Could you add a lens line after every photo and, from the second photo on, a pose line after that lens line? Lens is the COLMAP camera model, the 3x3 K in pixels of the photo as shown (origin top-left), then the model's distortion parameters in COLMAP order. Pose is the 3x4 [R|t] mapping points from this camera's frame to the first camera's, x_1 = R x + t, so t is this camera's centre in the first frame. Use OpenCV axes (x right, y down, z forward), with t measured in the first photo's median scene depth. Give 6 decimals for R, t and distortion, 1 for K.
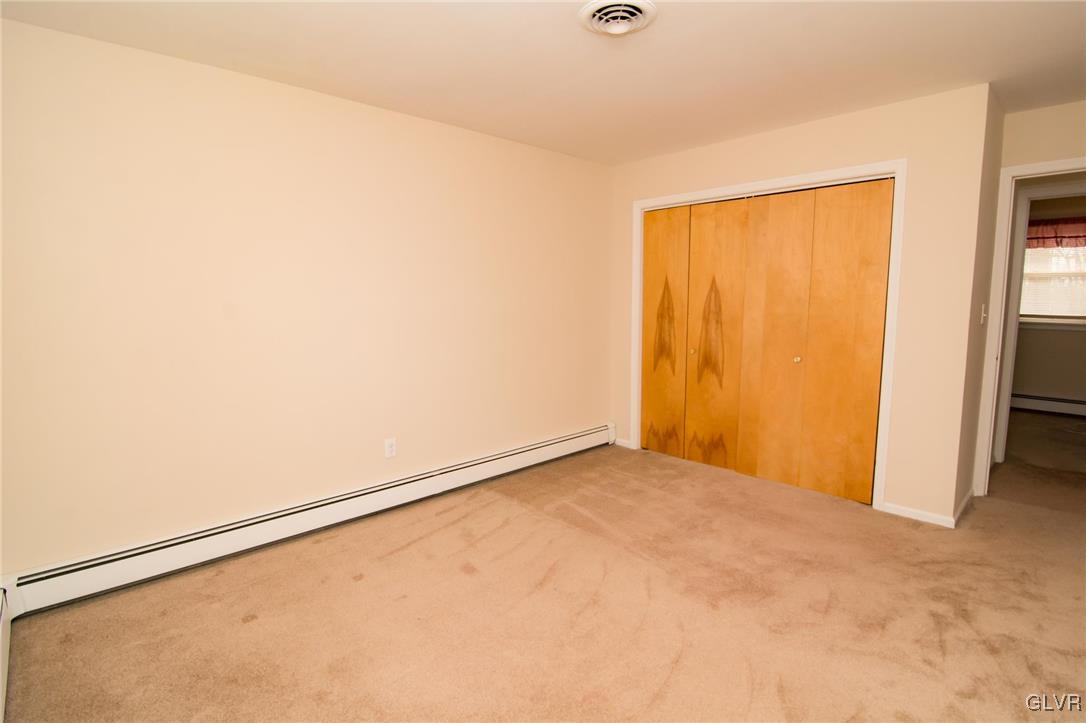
lens RADIAL K [[521.1, 0, 549.9], [0, 521.1, 360.5], [0, 0, 1]] dist [-0.008817, -0.008089]
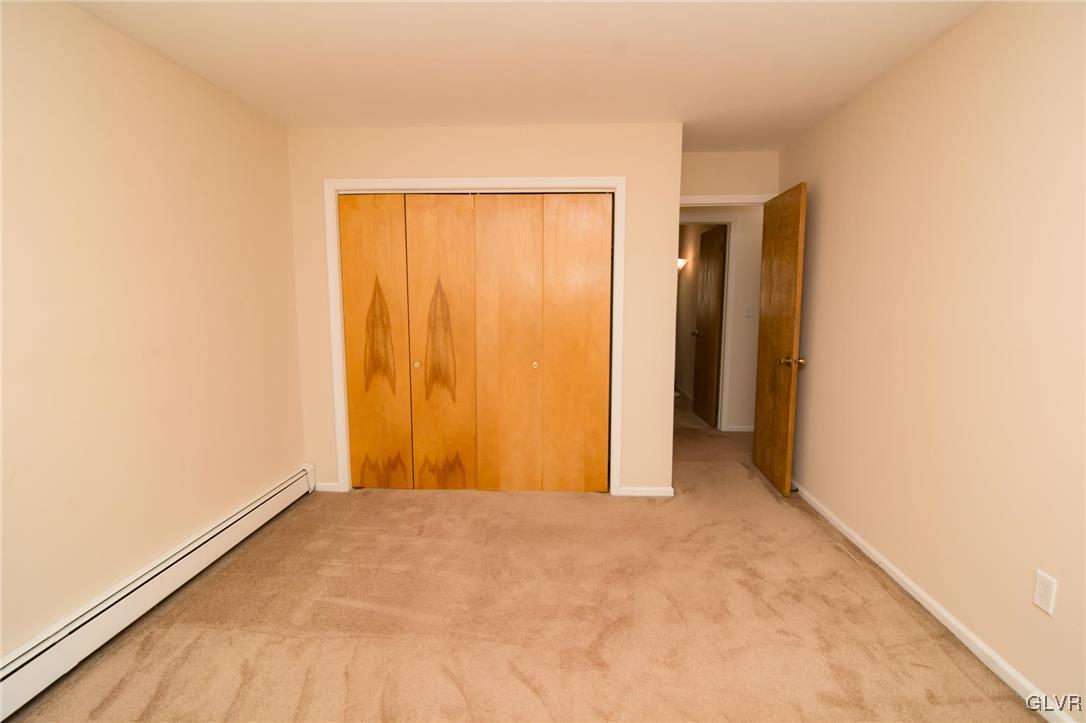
lens RADIAL K [[521.1, 0, 545.9], [0, 521.1, 358.2], [0, 0, 1]] dist [-0.008817, -0.008089]
pose [[0.725089, -0.080326, 0.683955, -0.171547], [0.080976, 0.996229, 0.031154, -0.039891], [-0.683878, 0.032794, 0.728859, 0.239183]]
